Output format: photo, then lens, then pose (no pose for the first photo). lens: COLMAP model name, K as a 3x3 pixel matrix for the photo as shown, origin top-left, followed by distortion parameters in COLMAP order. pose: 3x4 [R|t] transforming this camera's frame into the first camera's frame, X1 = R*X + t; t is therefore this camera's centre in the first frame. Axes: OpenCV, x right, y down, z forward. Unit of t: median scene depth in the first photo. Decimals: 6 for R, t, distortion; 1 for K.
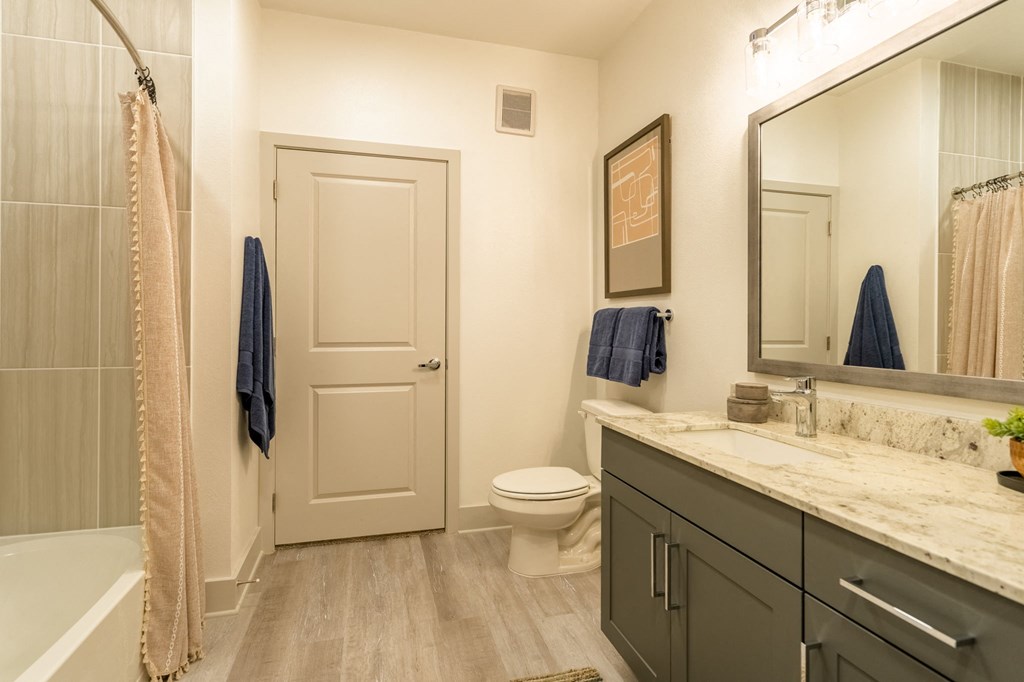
lens RADIAL K [[491.9, 0, 511.0], [0, 491.9, 322.2], [0, 0, 1]] dist [-0.001275, -0.000220]
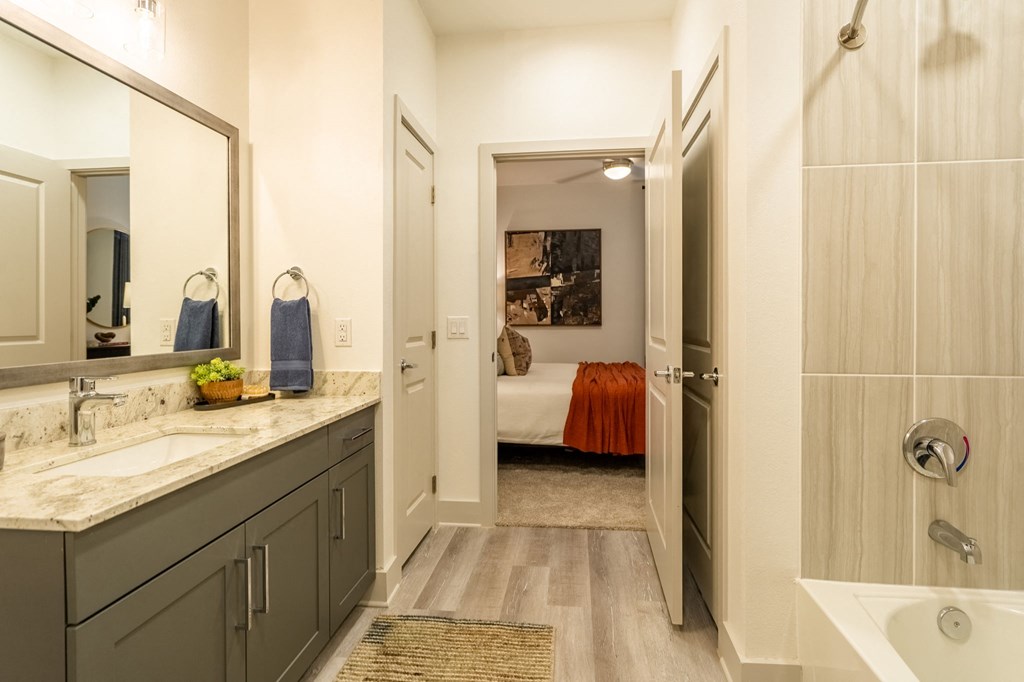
lens RADIAL K [[491.9, 0, 511.0], [0, 491.9, 322.2], [0, 0, 1]] dist [-0.001275, -0.000220]
pose [[-0.917674, -0.007201, 0.397269, -0.547251], [-0.005742, 0.999972, 0.004863, 0.005179], [-0.397292, 0.002181, -0.917690, 1.831119]]
